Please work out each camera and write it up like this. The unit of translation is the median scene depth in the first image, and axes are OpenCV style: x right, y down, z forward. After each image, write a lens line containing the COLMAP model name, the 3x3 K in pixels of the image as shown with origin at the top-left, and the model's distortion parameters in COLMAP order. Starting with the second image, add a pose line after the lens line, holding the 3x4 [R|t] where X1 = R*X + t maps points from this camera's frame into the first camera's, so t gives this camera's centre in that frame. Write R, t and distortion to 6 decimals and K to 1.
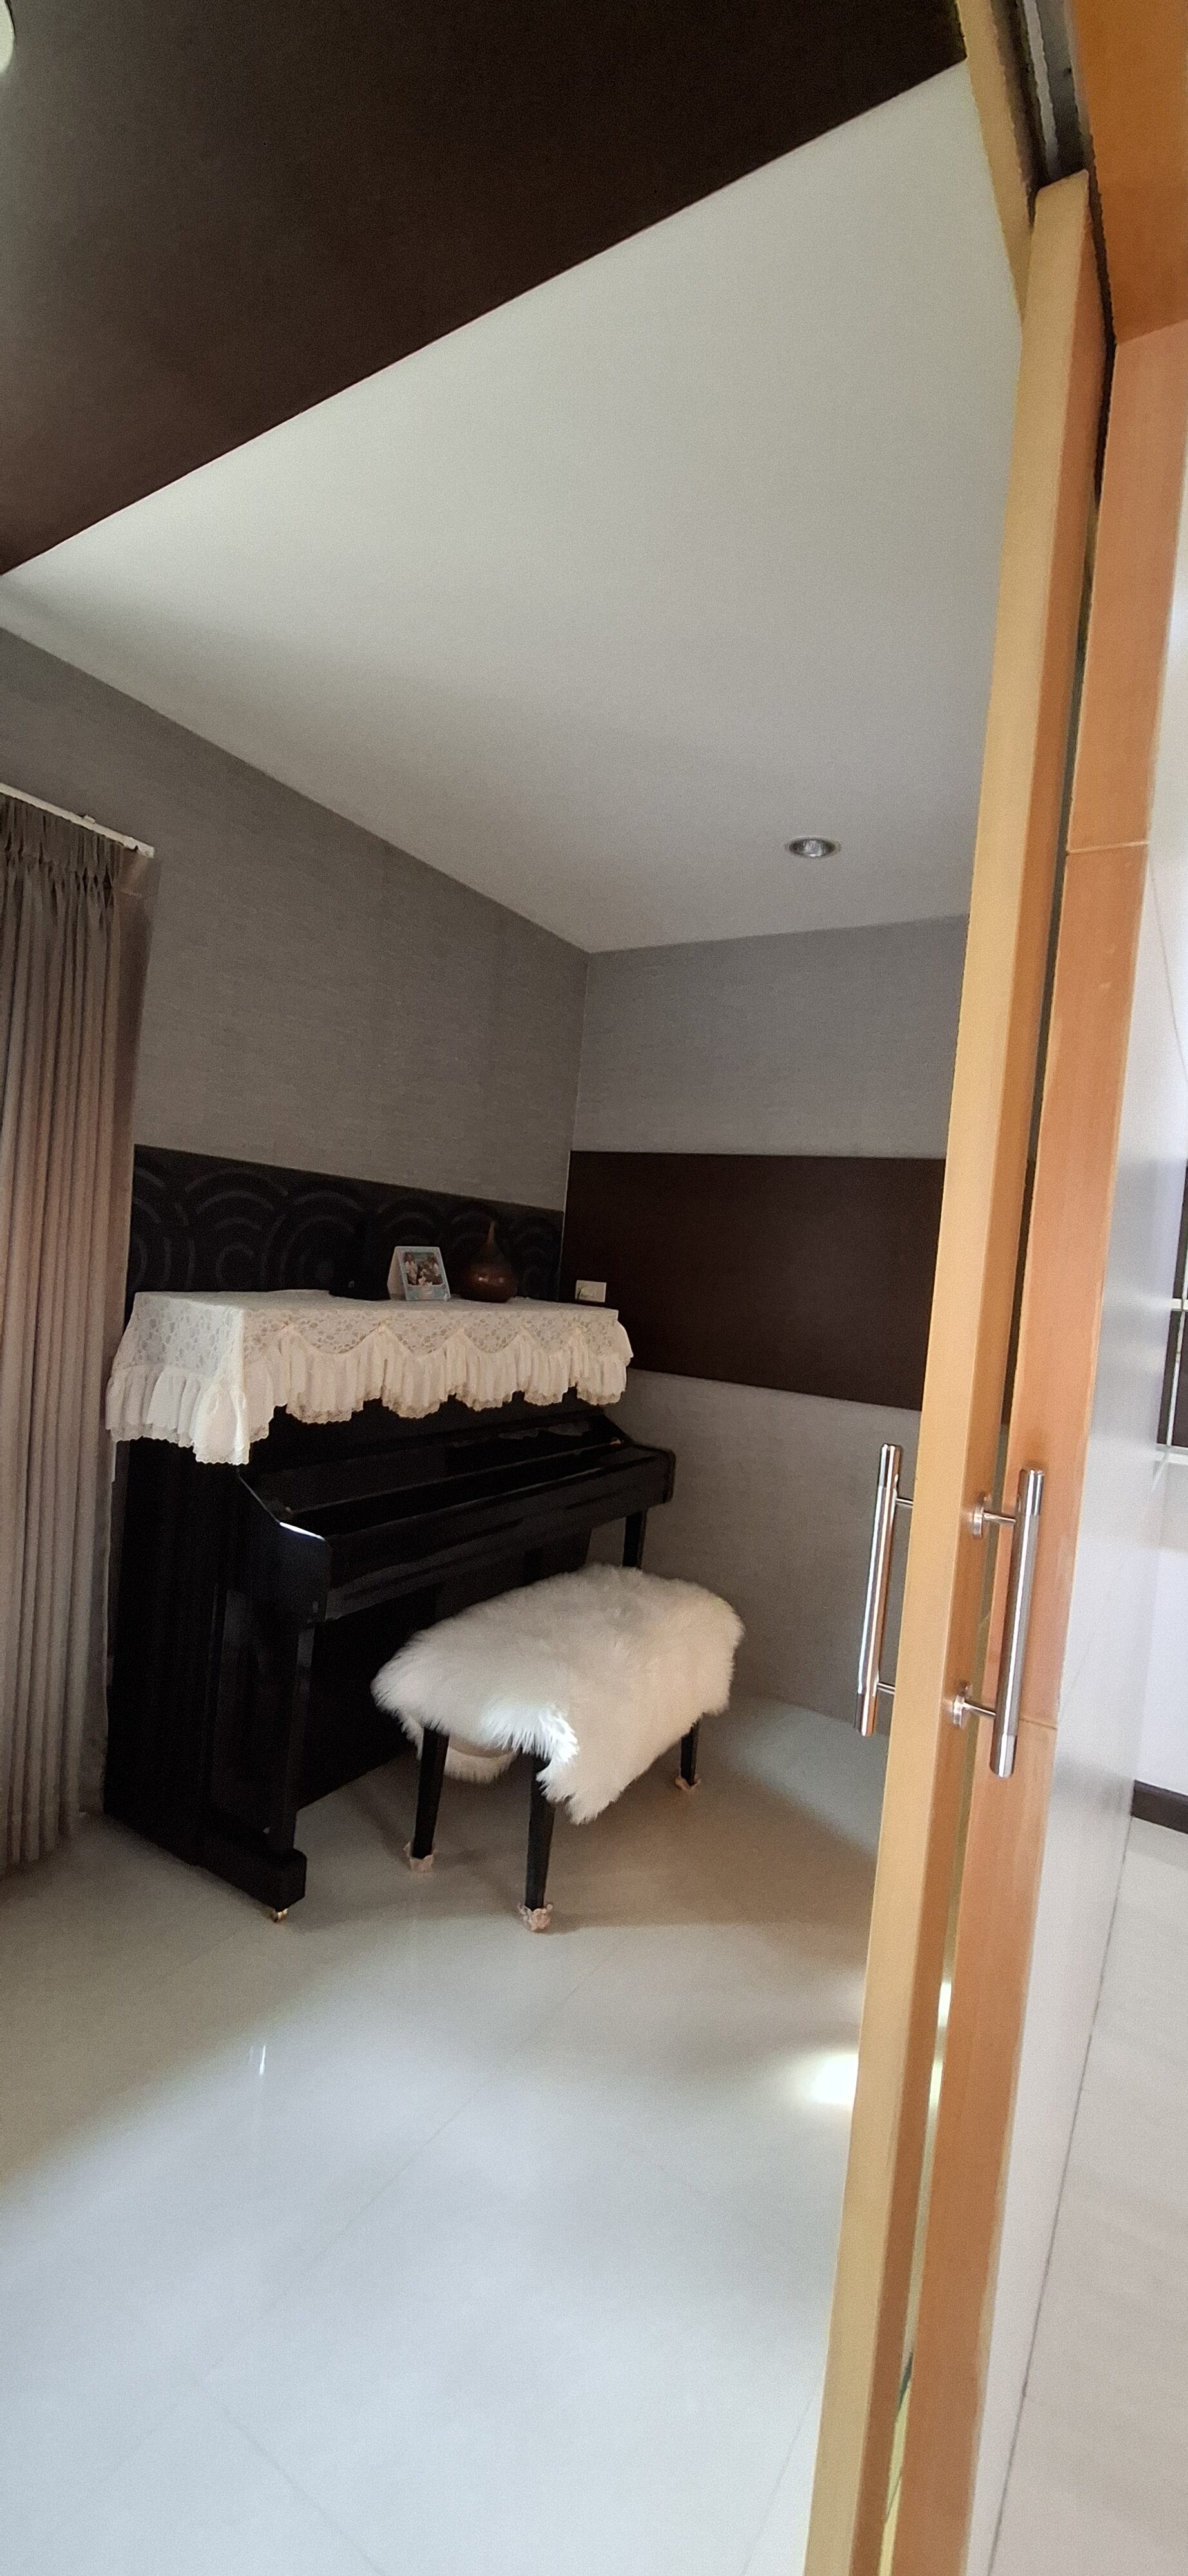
lens RADIAL K [[1024.9, 0, 584.0], [0, 1024.9, 1292.4], [0, 0, 1]] dist [-0.015738, 0.007166]
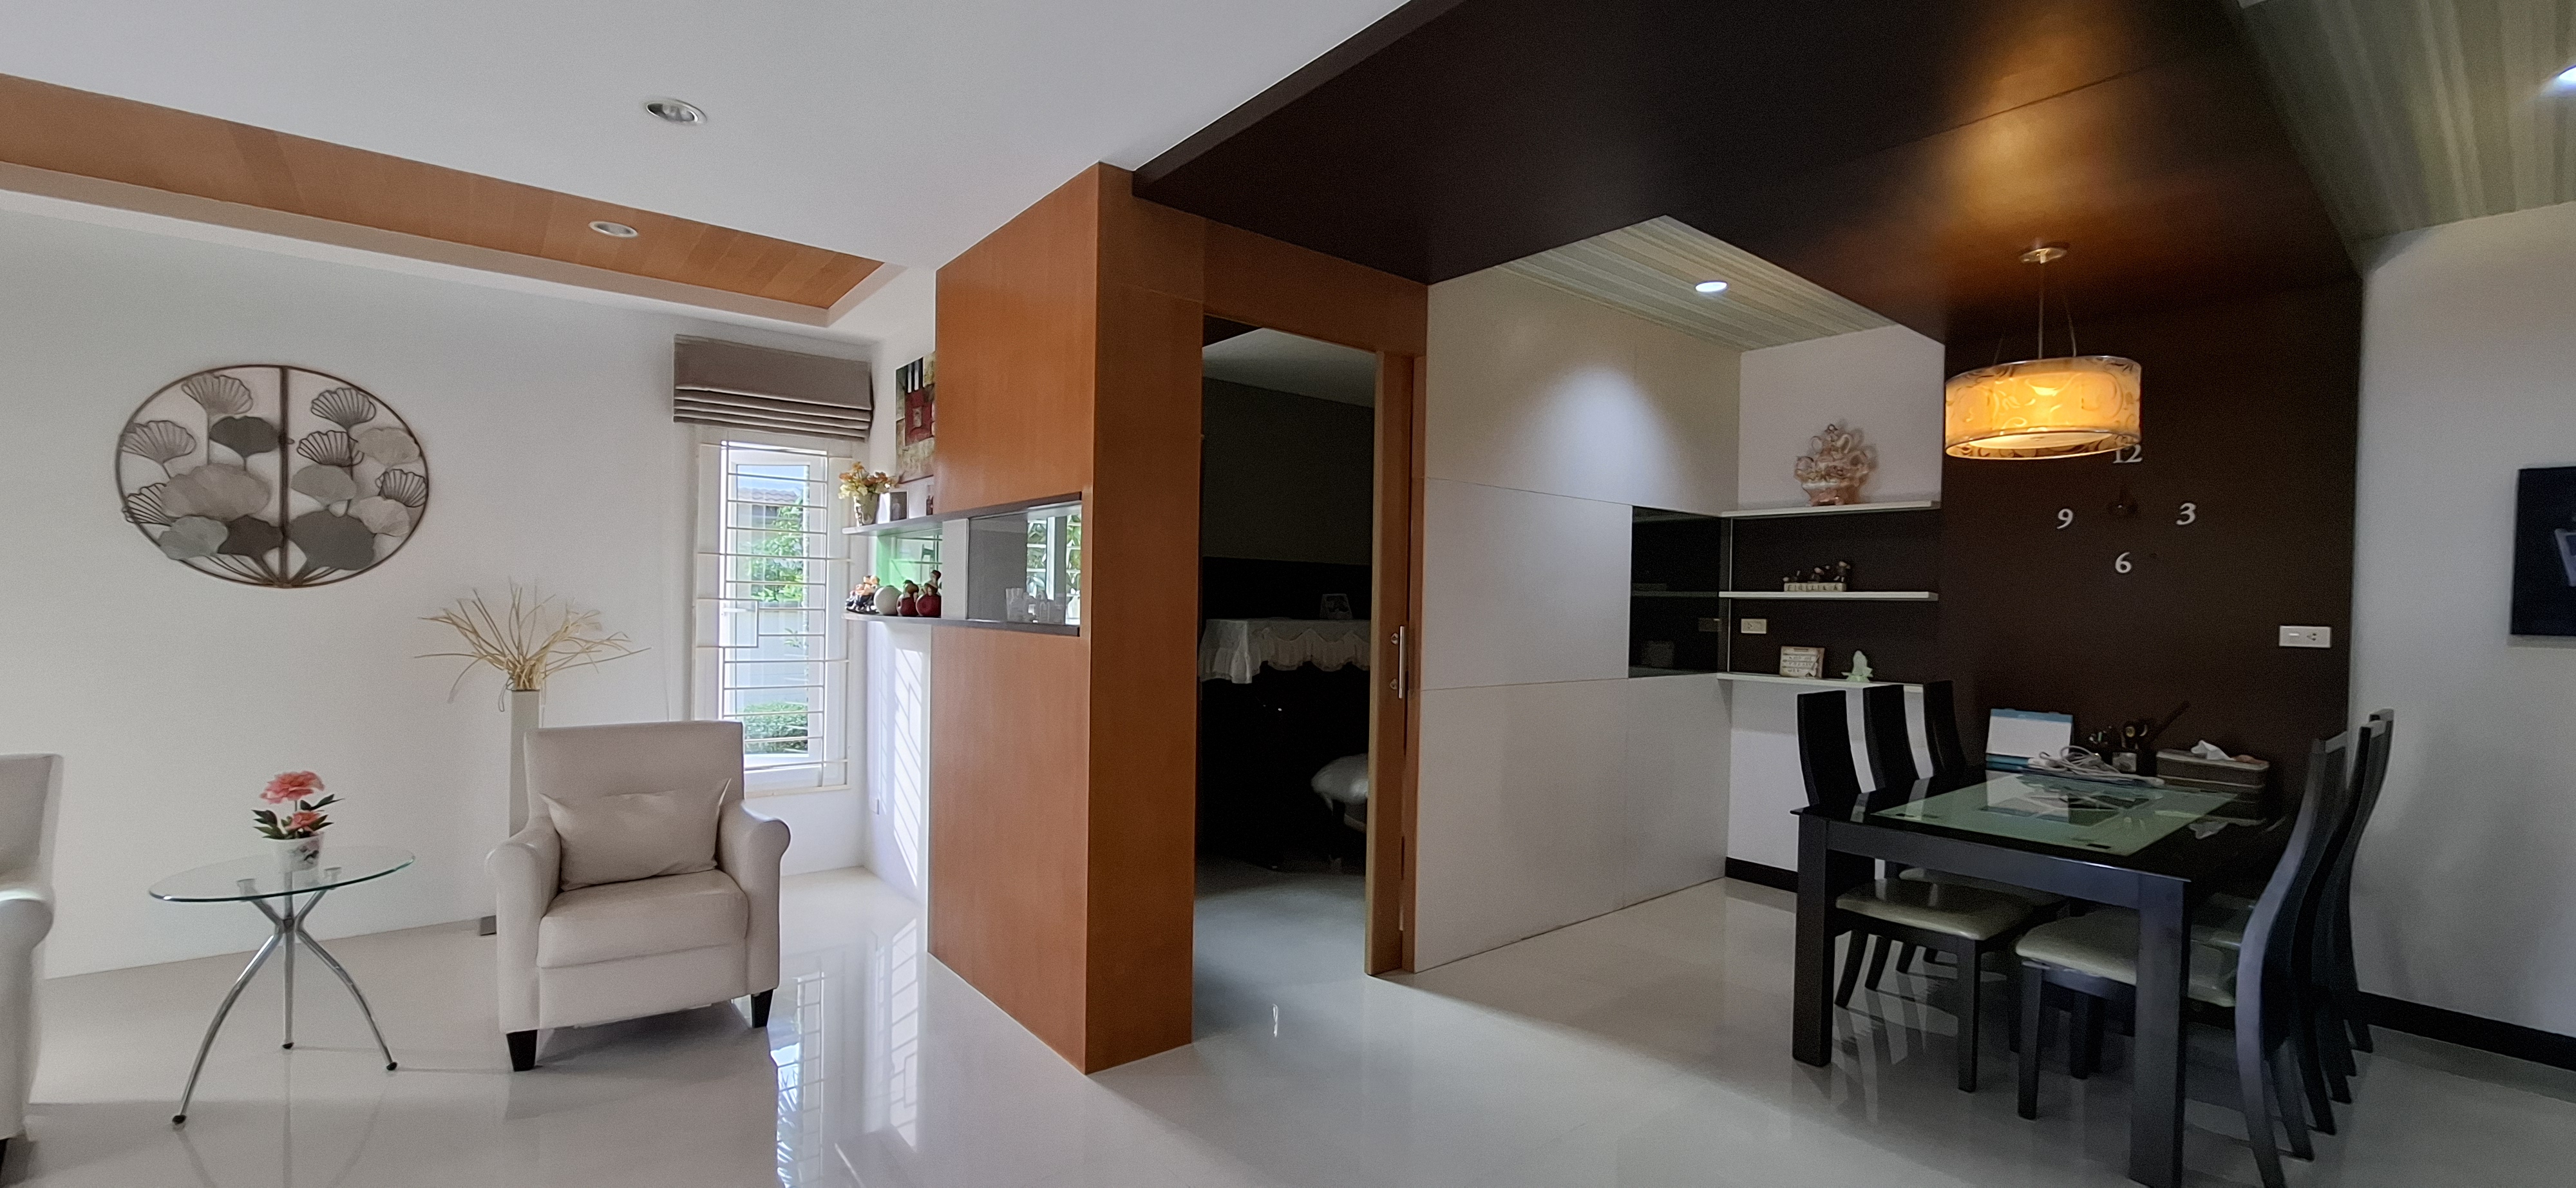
lens RADIAL K [[1024.9, 0, 1284.5], [0, 1024.9, 605.9], [0, 0, 1]] dist [-0.015738, 0.007166]
pose [[0.944390, -0.078567, -0.319303, 0.509623], [0.062530, 0.996227, -0.060188, 0.125995], [0.322827, 0.036875, 0.945740, -1.224446]]
